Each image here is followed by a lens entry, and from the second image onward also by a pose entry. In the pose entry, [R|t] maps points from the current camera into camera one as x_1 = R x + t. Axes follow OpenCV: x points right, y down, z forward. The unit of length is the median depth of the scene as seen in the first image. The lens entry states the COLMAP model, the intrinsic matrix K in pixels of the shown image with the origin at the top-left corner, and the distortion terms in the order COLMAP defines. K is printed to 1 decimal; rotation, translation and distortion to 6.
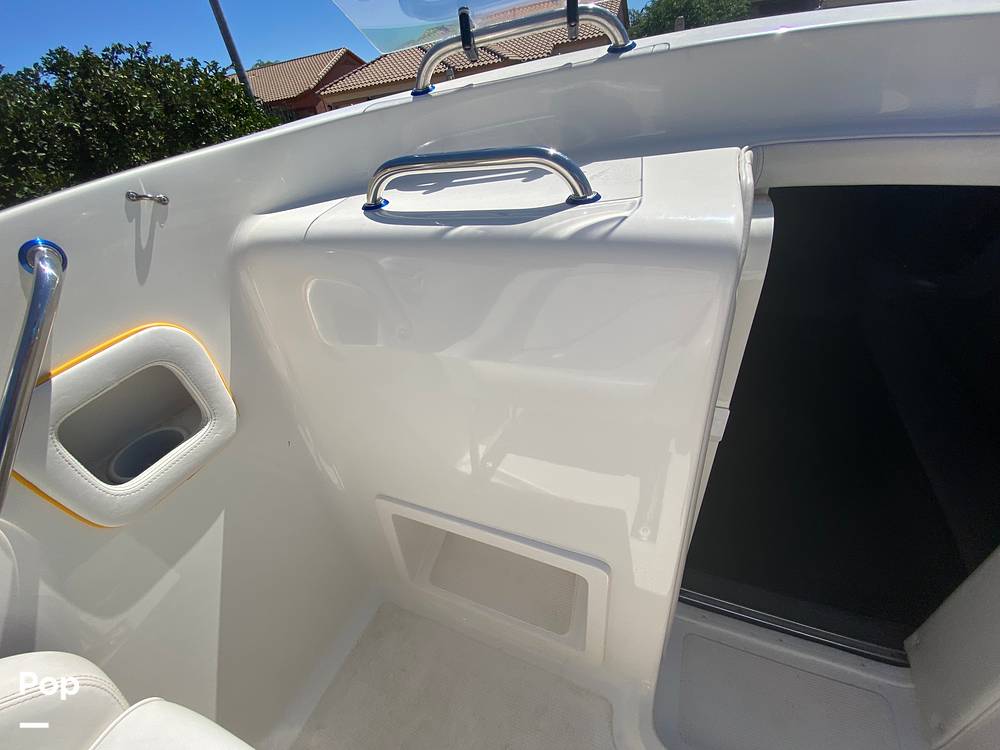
lens RADIAL K [[432.0, 0, 500.0], [0, 432.0, 375.0], [0, 0, 1]] dist [0.000441, -0.011577]
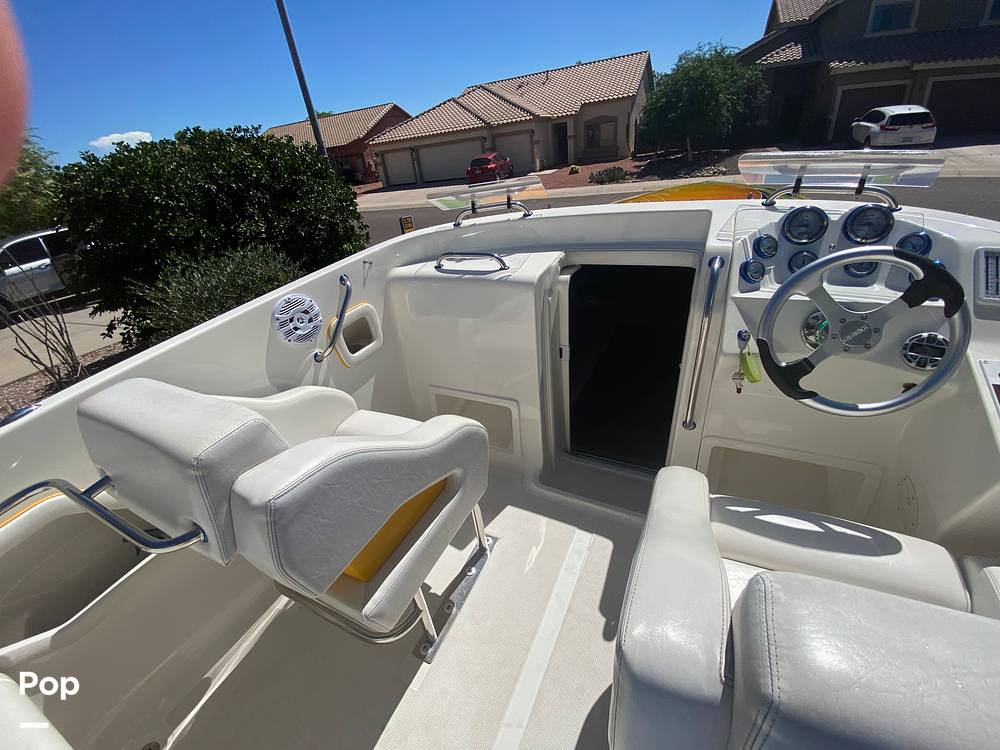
lens RADIAL K [[403.4, 0, 500.0], [0, 403.4, 375.0], [0, 0, 1]] dist [0.000192, -0.000004]
pose [[0.997887, 0.043169, -0.048565, 0.265956], [-0.046267, 0.996839, -0.064591, 0.463538], [0.045623, 0.066701, 0.996729, -1.542256]]
